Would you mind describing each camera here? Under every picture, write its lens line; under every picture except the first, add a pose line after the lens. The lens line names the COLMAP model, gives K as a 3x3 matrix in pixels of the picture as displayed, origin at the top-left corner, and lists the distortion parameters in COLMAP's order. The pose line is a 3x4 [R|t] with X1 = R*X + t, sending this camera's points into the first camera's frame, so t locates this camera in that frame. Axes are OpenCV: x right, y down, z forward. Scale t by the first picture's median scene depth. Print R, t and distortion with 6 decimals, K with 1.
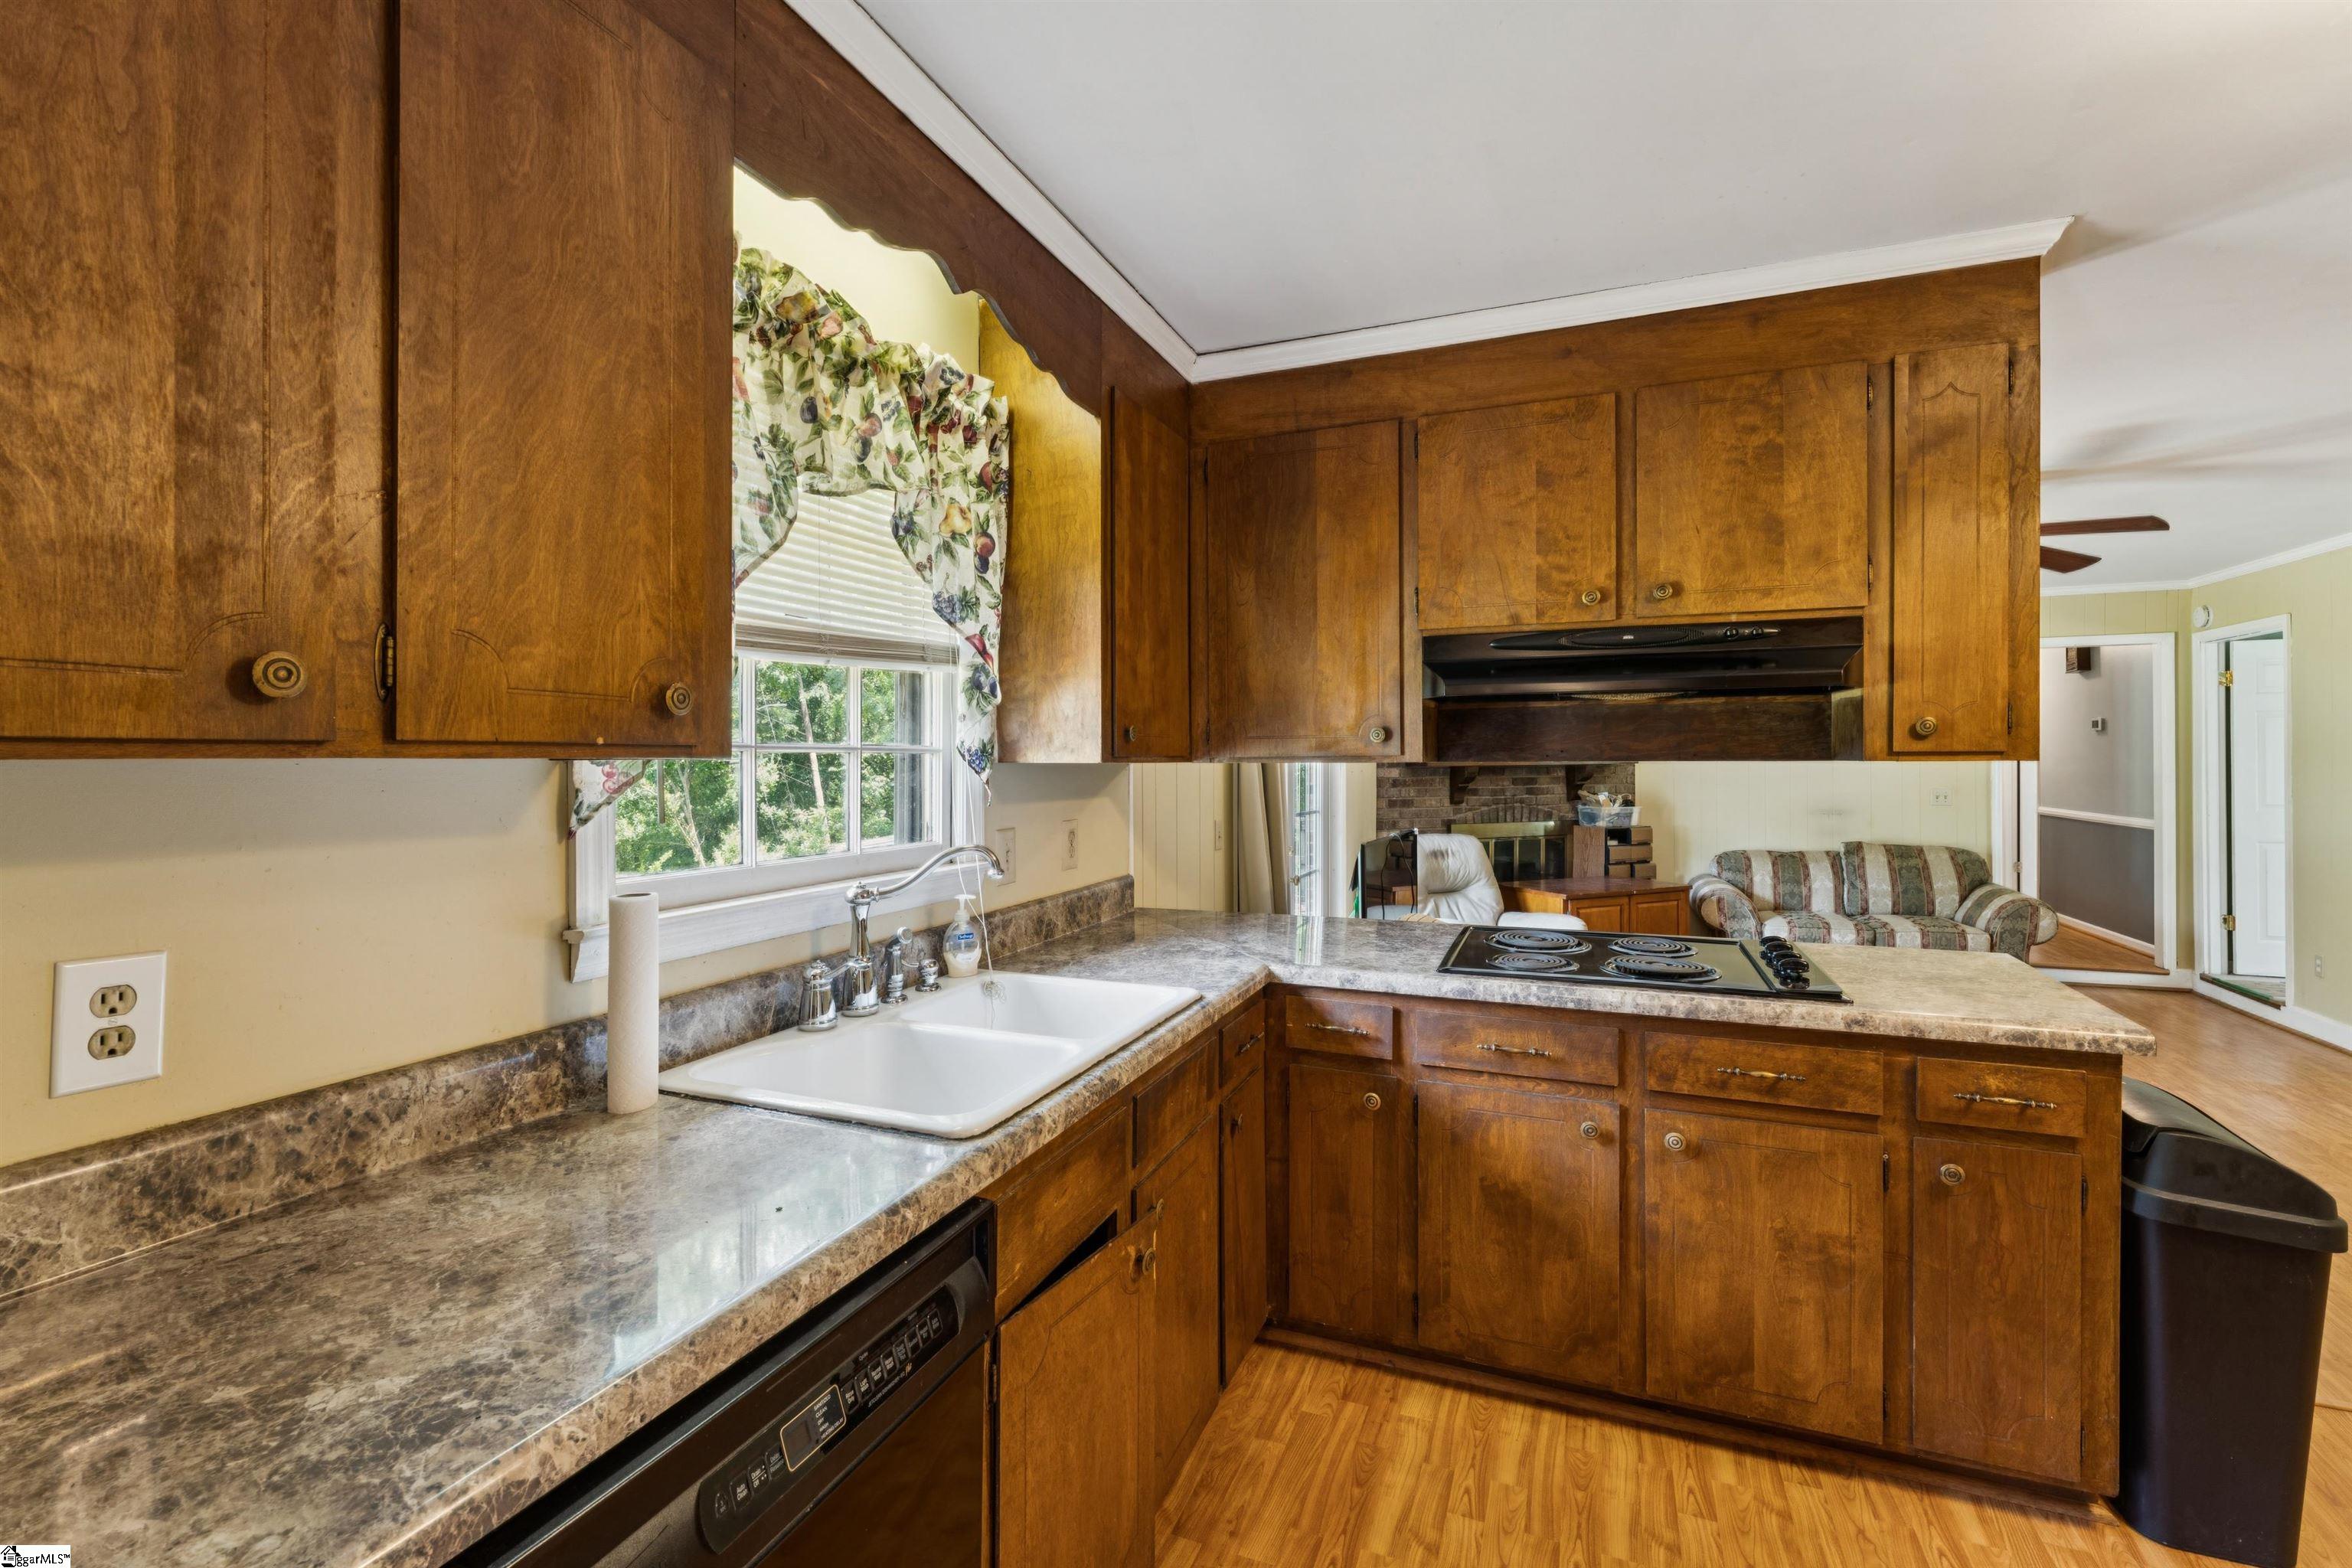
lens RADIAL K [[1024.8, 0, 1163.8], [0, 1024.8, 761.4], [0, 0, 1]] dist [-0.000518, -0.000133]
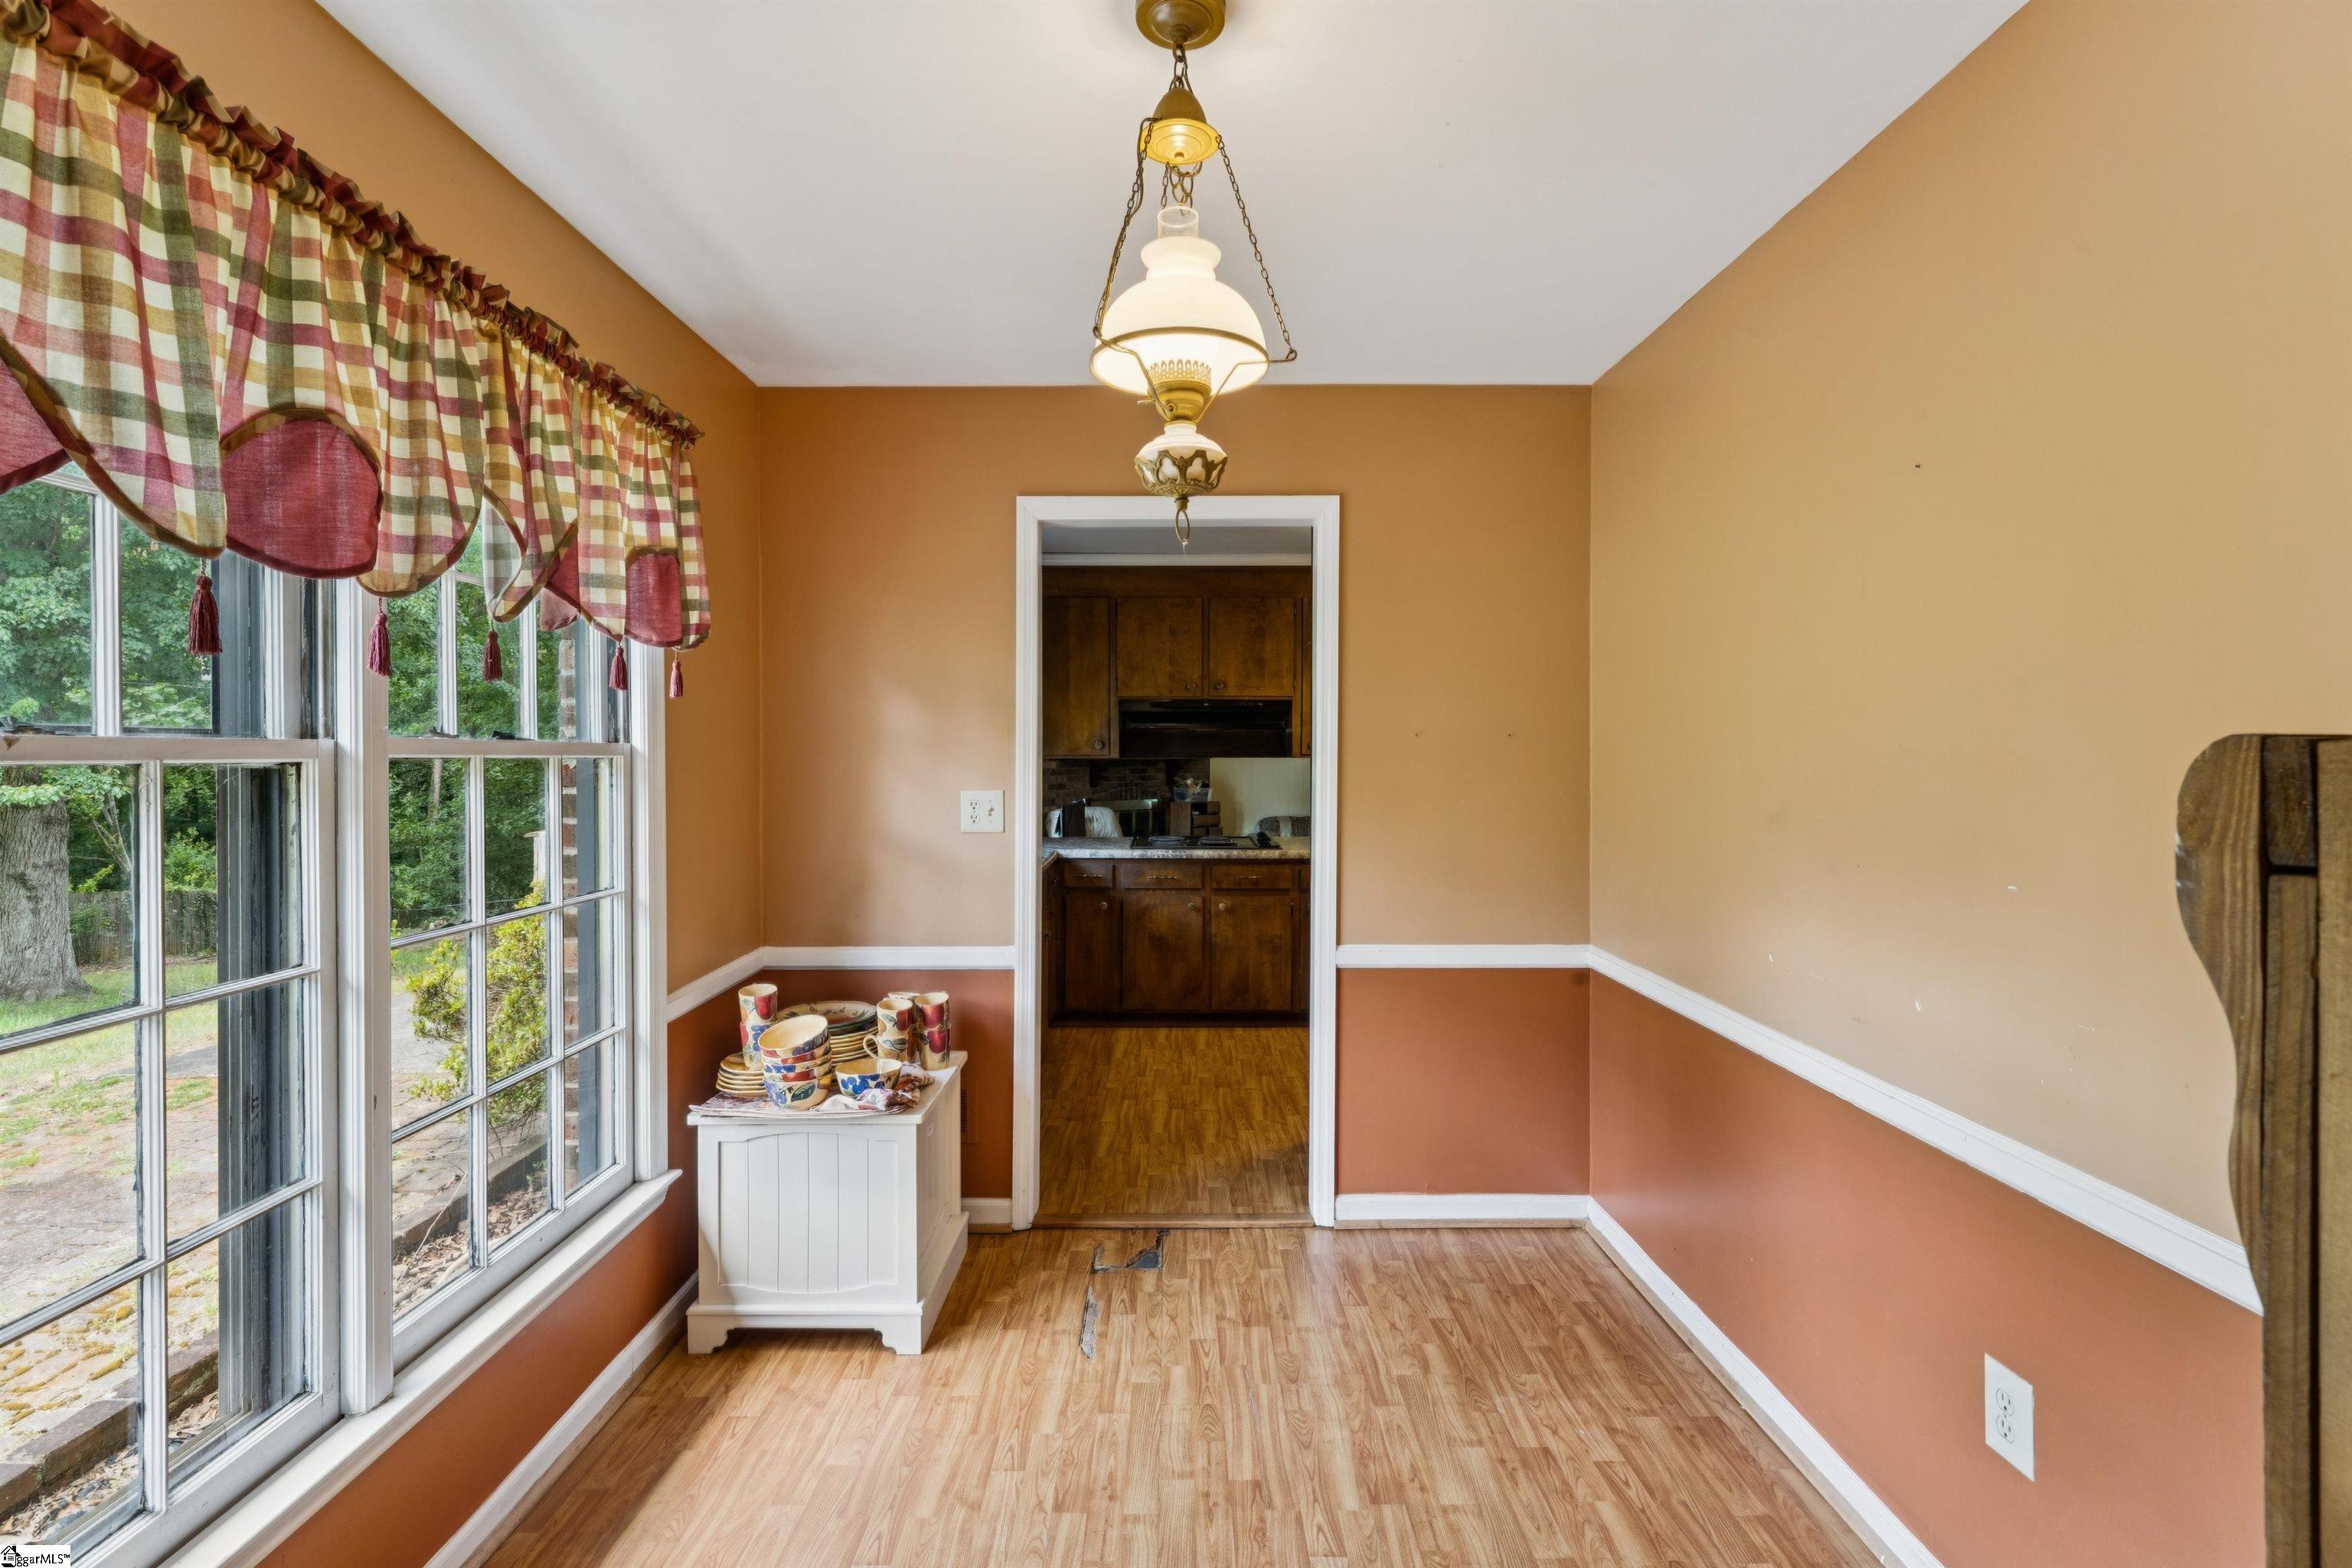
lens RADIAL K [[1069.3, 0, 1166.7], [0, 1069.3, 777.2], [0, 0, 1]] dist [-0.001278, -0.000014]
pose [[0.924977, -0.004973, 0.379990, -0.573583], [-0.002672, 0.999805, 0.019589, -0.003709], [-0.380013, -0.019134, 0.924783, -1.259323]]
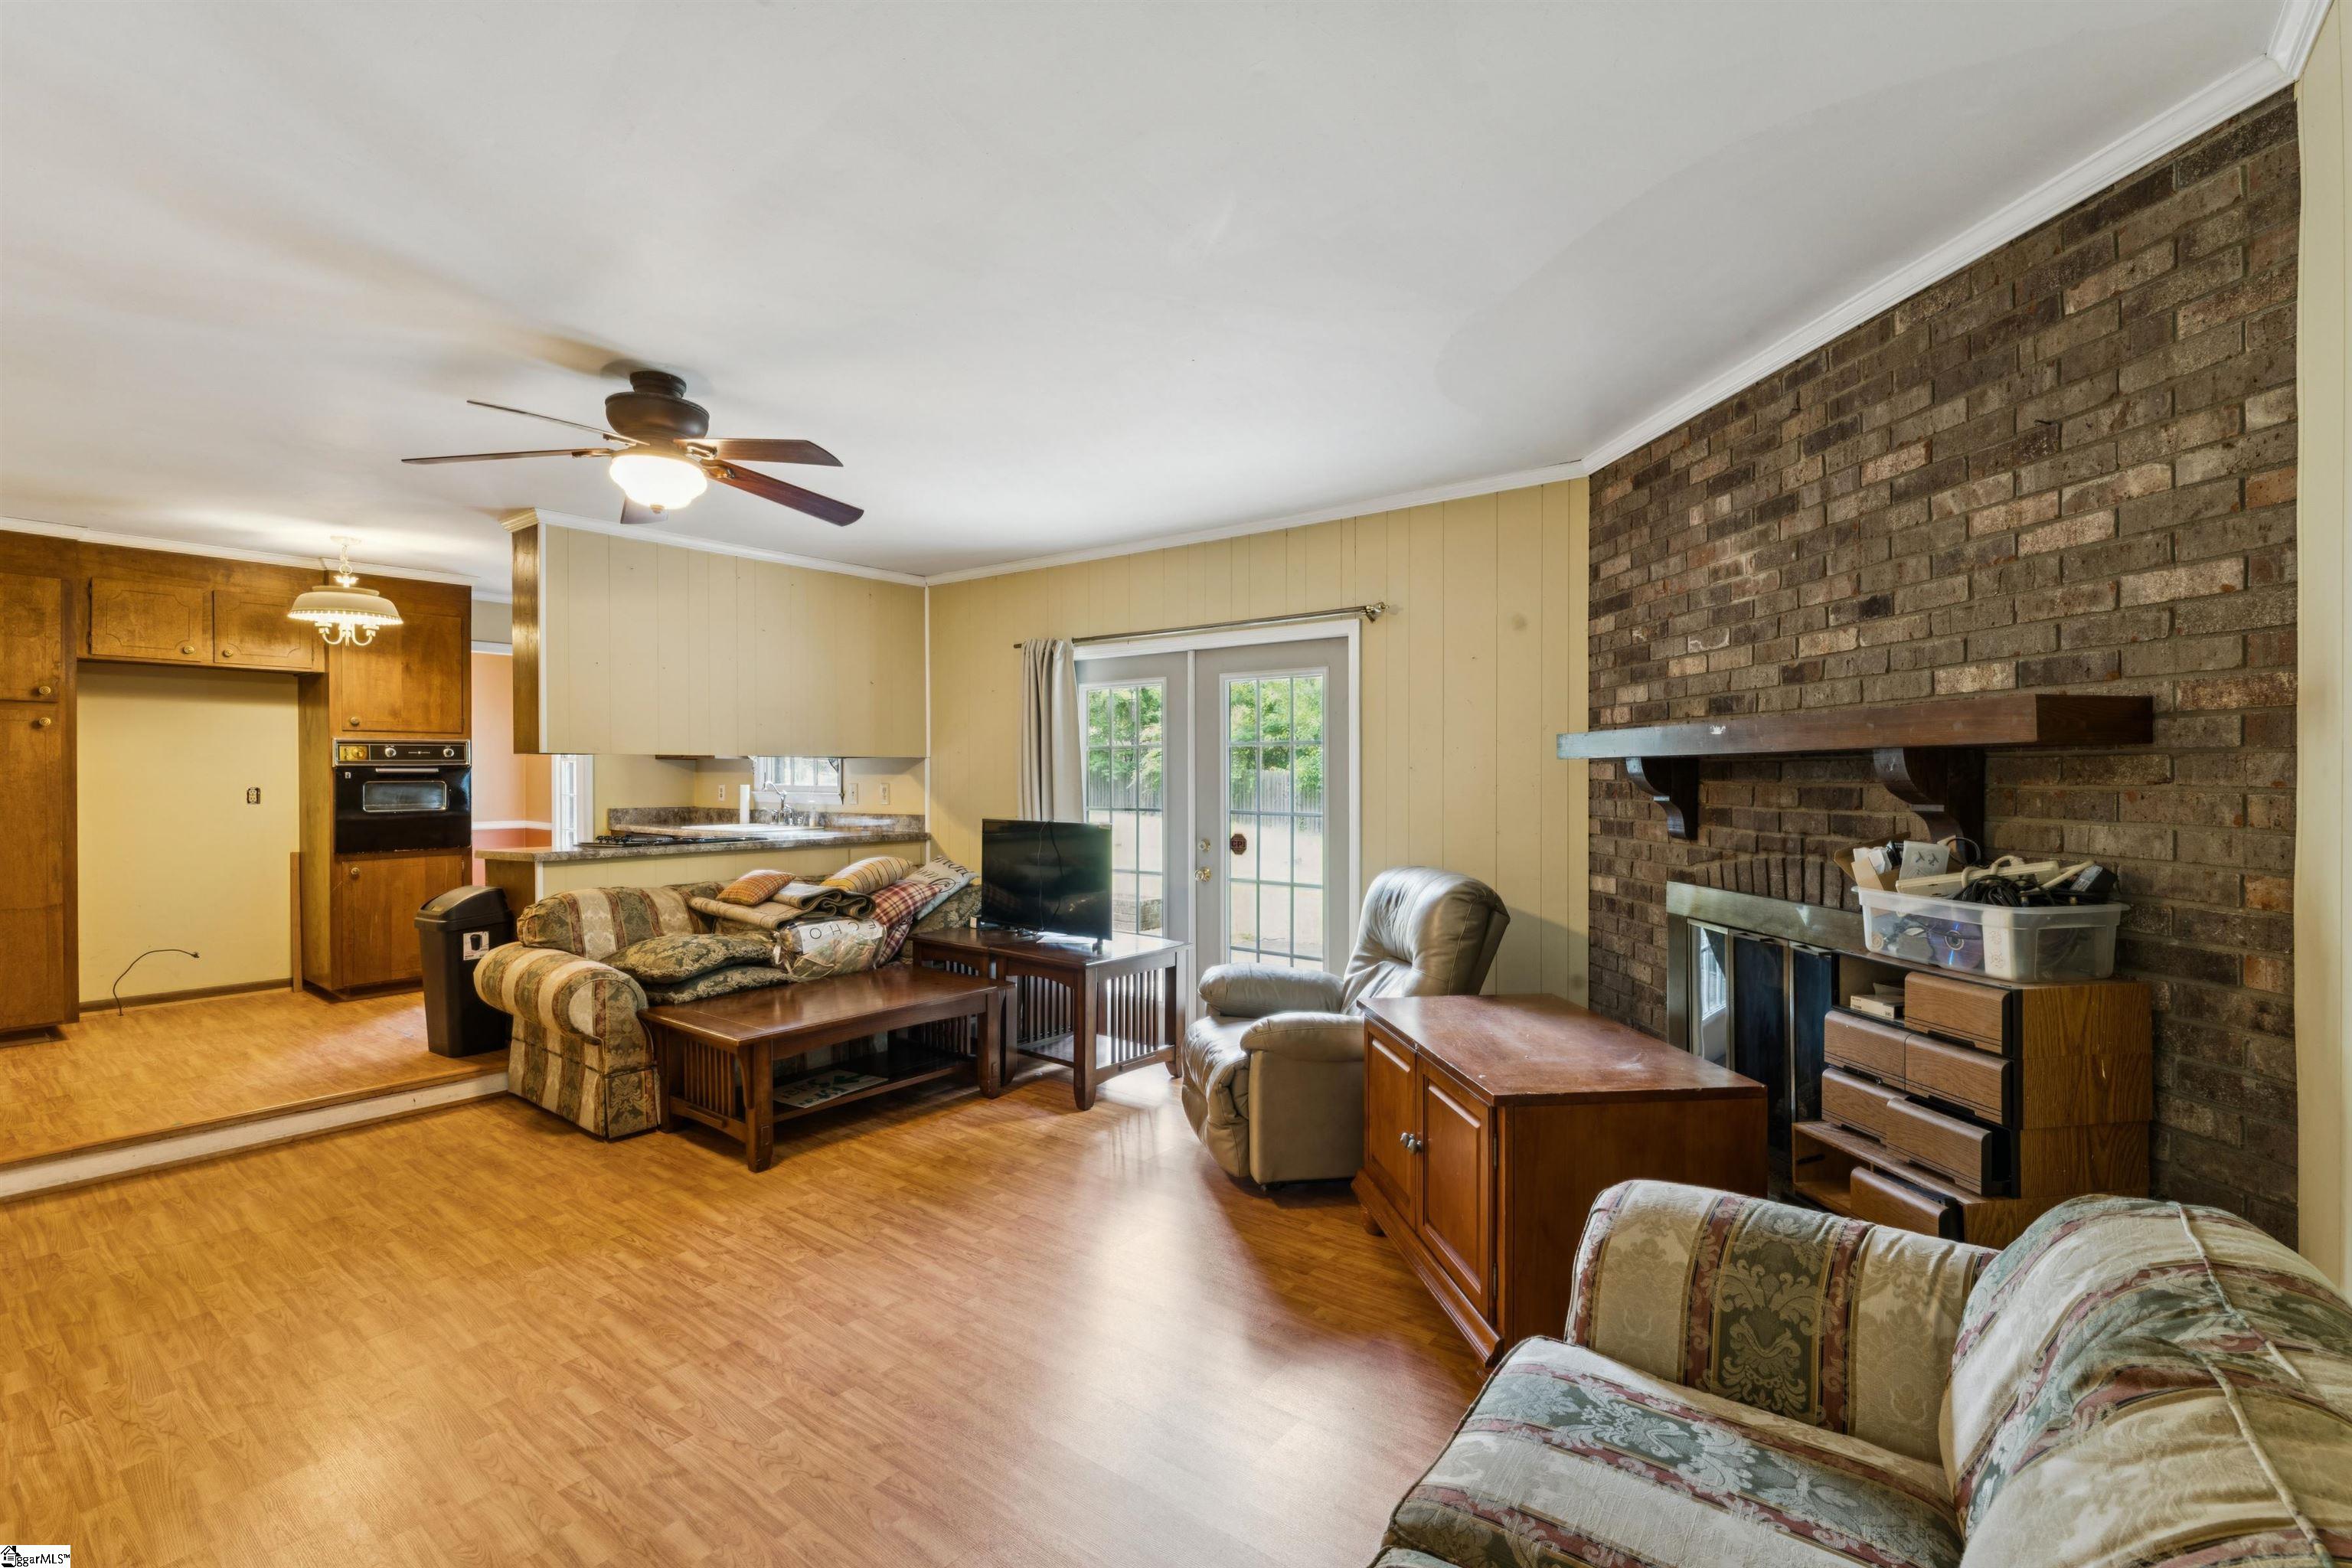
lens RADIAL K [[1072.0, 0, 1178.7], [0, 1072.0, 775.4], [0, 0, 1]] dist [0.002064, -0.000156]
pose [[-0.270388, 0.006303, -0.962731, 2.570600], [-0.000402, 0.999978, 0.006660, 0.028817], [0.962751, 0.002188, -0.270379, 2.863780]]
